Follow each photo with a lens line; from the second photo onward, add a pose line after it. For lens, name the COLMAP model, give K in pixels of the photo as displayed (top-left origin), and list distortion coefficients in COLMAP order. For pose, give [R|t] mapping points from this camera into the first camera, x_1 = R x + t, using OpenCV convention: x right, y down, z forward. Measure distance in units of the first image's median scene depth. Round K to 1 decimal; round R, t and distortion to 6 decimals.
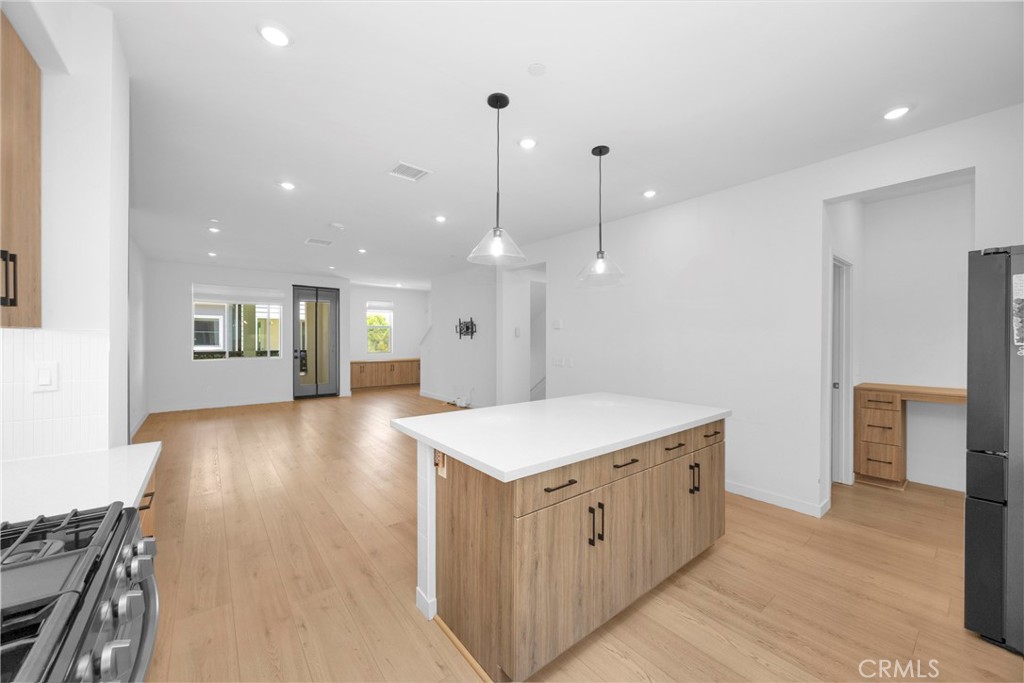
lens RADIAL K [[385.3, 0, 515.7], [0, 385.3, 339.7], [0, 0, 1]] dist [-0.000728, -0.000116]
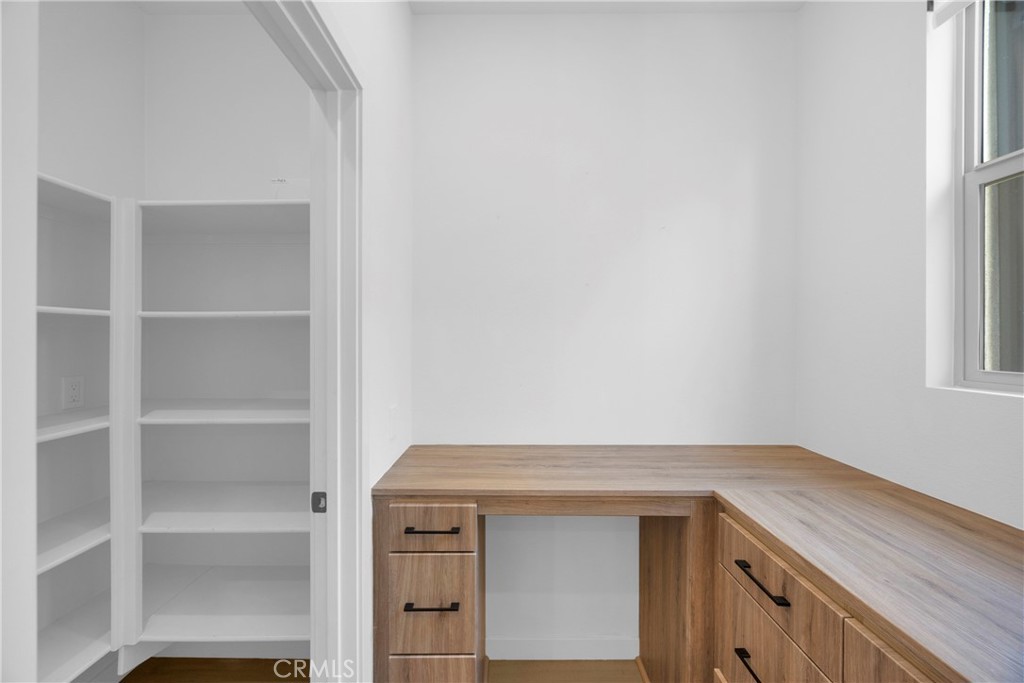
lens RADIAL K [[385.3, 0, 509.9], [0, 385.3, 340.0], [0, 0, 1]] dist [-0.000728, -0.000116]
pose [[0.612573, -0.005549, 0.790394, 0.729284], [0.004307, 0.999984, 0.003683, -0.002721], [-0.790402, 0.001148, 0.612587, 0.747772]]
